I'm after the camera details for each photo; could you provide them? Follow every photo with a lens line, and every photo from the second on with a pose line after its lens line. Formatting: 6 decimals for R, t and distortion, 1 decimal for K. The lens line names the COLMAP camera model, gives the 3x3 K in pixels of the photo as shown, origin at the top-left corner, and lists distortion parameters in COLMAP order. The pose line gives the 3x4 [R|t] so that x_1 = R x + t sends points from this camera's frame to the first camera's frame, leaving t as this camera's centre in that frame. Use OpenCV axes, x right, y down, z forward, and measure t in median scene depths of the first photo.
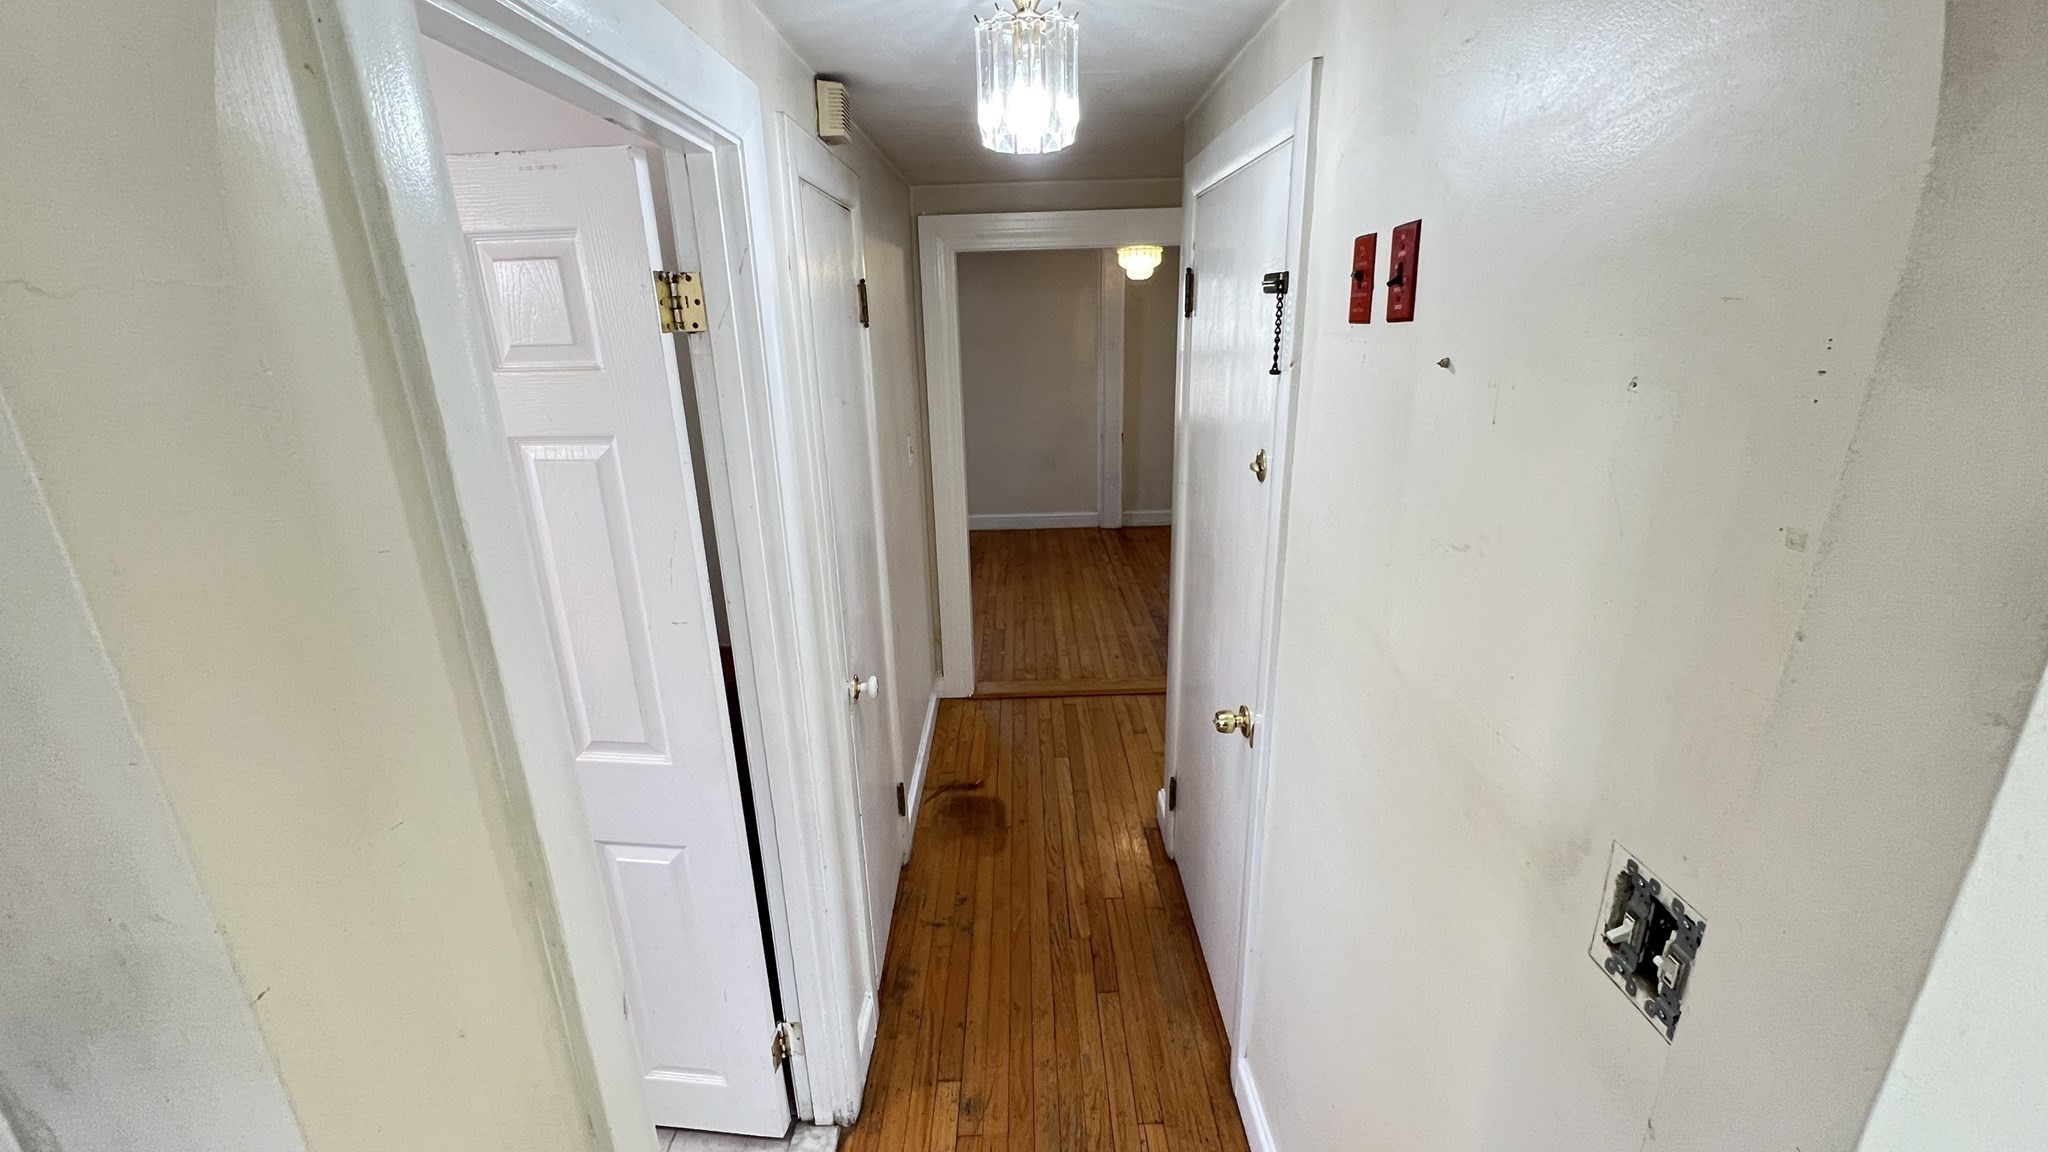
lens RADIAL K [[852.5, 0, 1028.5], [0, 852.5, 584.2], [0, 0, 1]] dist [0.000350, 0.000632]
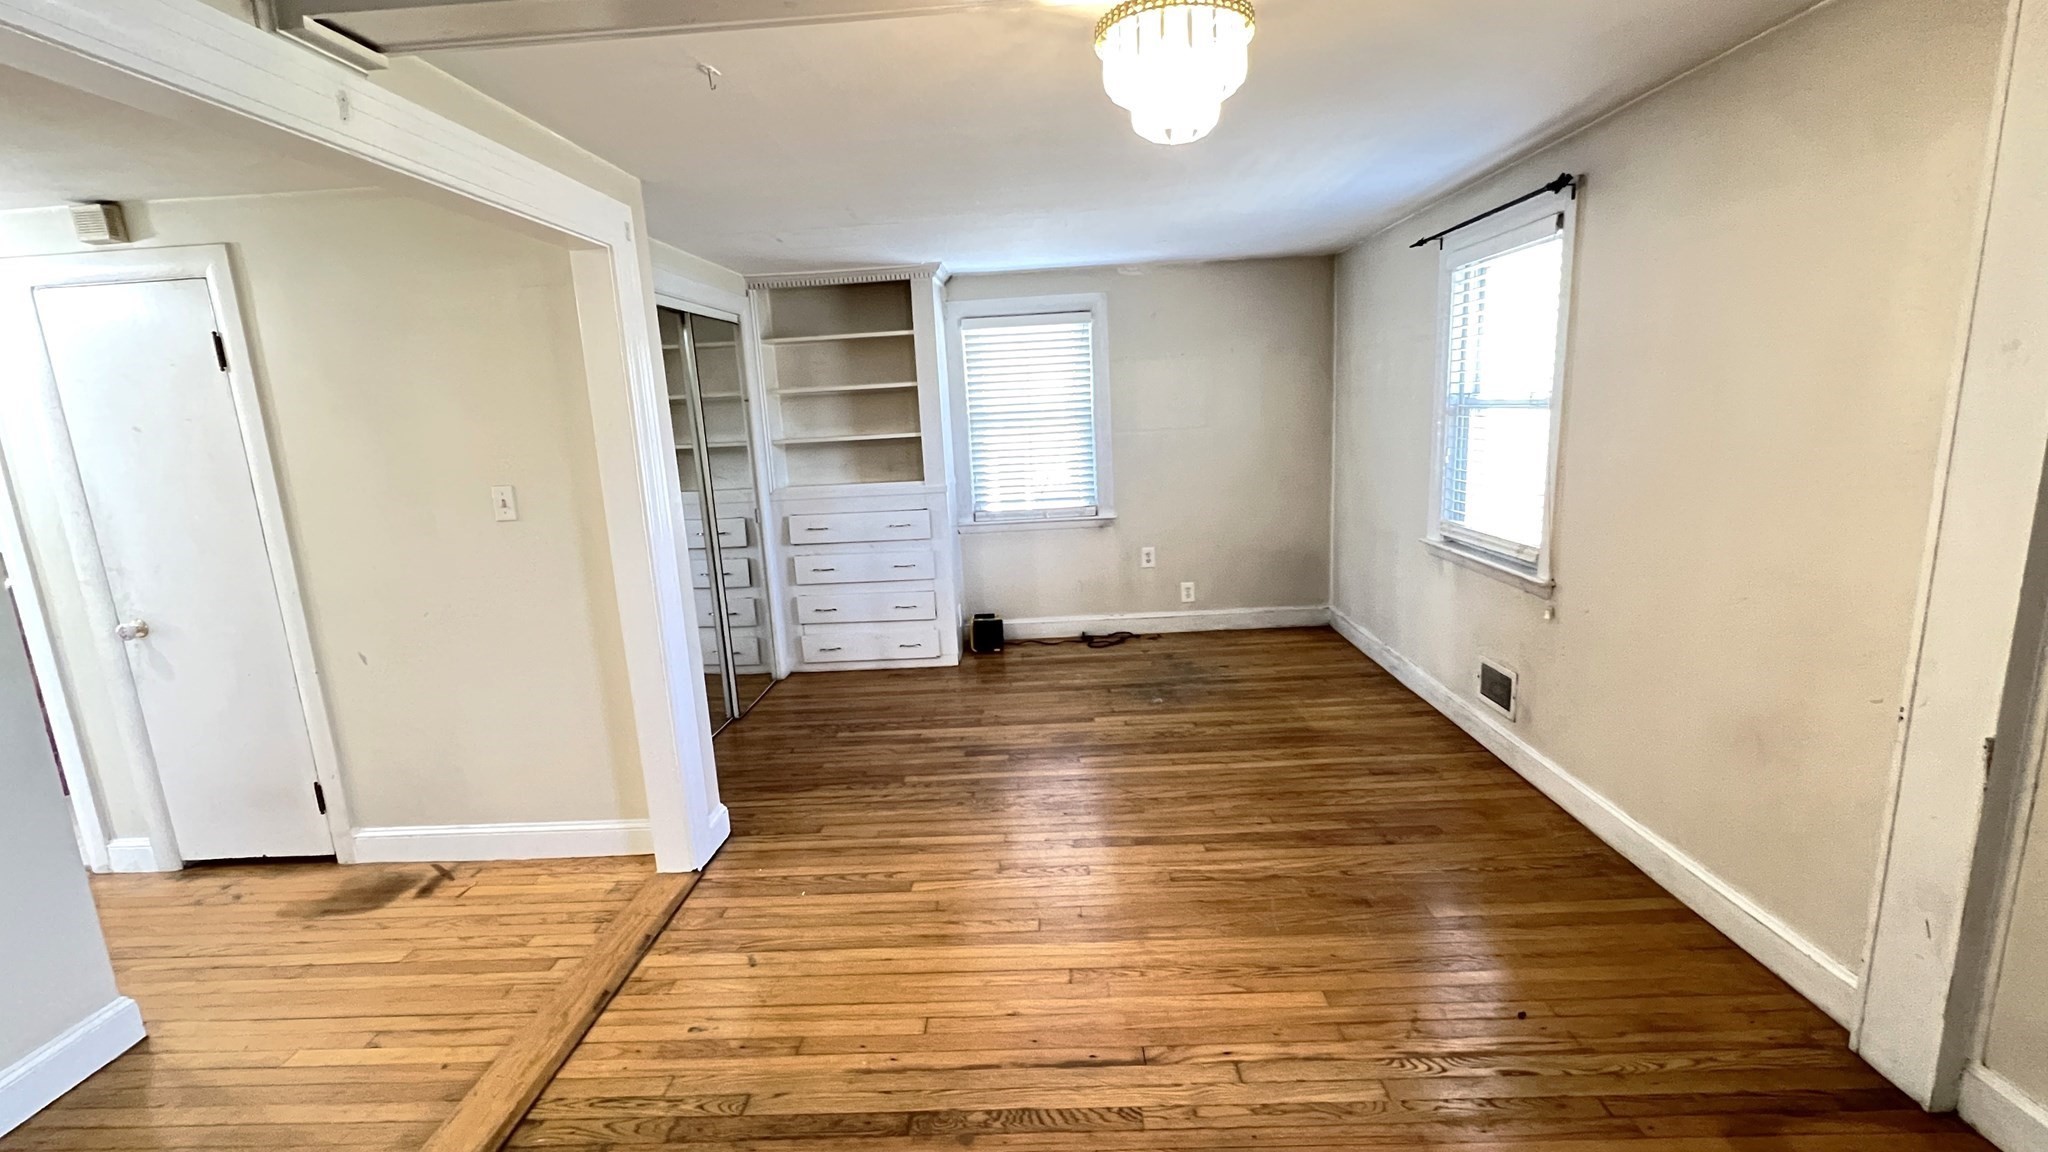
lens RADIAL K [[852.5, 0, 1024.6], [0, 852.5, 570.9], [0, 0, 1]] dist [0.000350, 0.000632]
pose [[-0.050957, 0.216756, -0.974895, 0.473908], [-0.251894, 0.941814, 0.222567, -0.292396], [0.966412, 0.256911, 0.006607, 1.033606]]
